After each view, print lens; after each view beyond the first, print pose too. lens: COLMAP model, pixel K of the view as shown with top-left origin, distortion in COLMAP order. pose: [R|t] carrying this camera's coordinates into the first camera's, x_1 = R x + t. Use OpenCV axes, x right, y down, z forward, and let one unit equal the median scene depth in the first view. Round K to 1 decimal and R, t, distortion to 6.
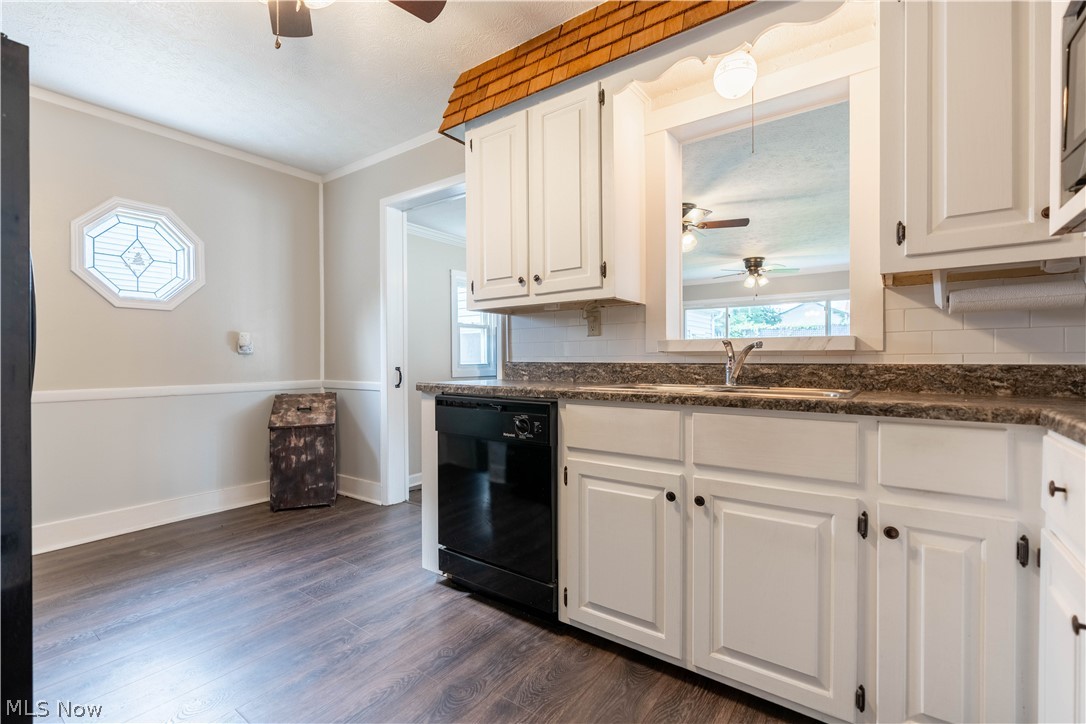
lens RADIAL K [[492.2, 0, 541.6], [0, 492.2, 362.7], [0, 0, 1]] dist [-0.009107, 0.004635]
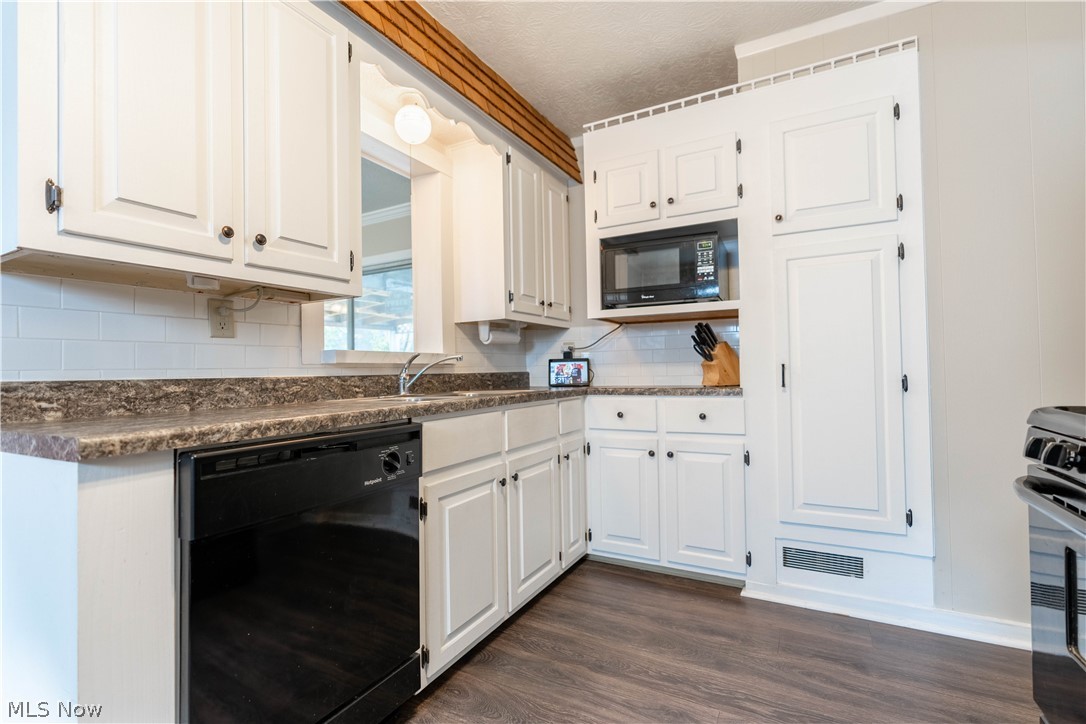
lens RADIAL K [[492.2, 0, 537.5], [0, 492.2, 362.2], [0, 0, 1]] dist [-0.009107, 0.004635]
pose [[-0.127533, 0.019905, 0.991635, -0.570122], [0.026437, 0.999512, -0.016663, 0.000416], [-0.991482, 0.024091, -0.127997, 0.639805]]
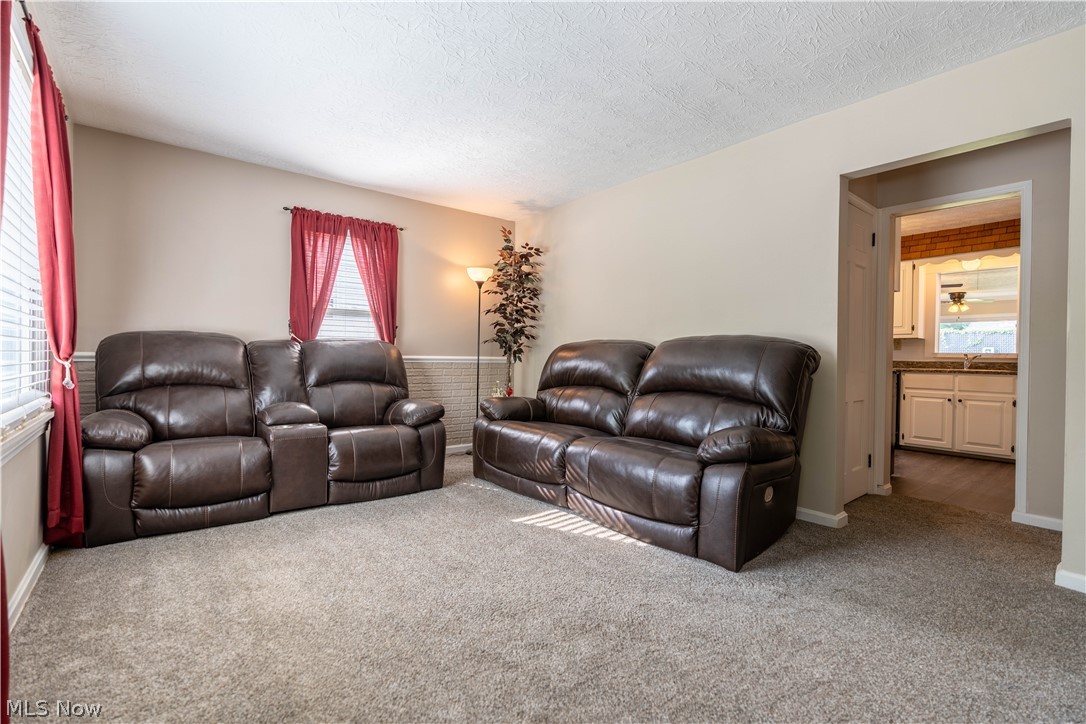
lens RADIAL K [[492.2, 0, 542.0], [0, 492.2, 365.4], [0, 0, 1]] dist [-0.009107, 0.004635]
pose [[0.967063, 0.020232, -0.253733, -0.968617], [-0.018189, 0.999781, 0.010398, 0.028794], [0.253888, -0.005440, 0.967218, -1.806715]]
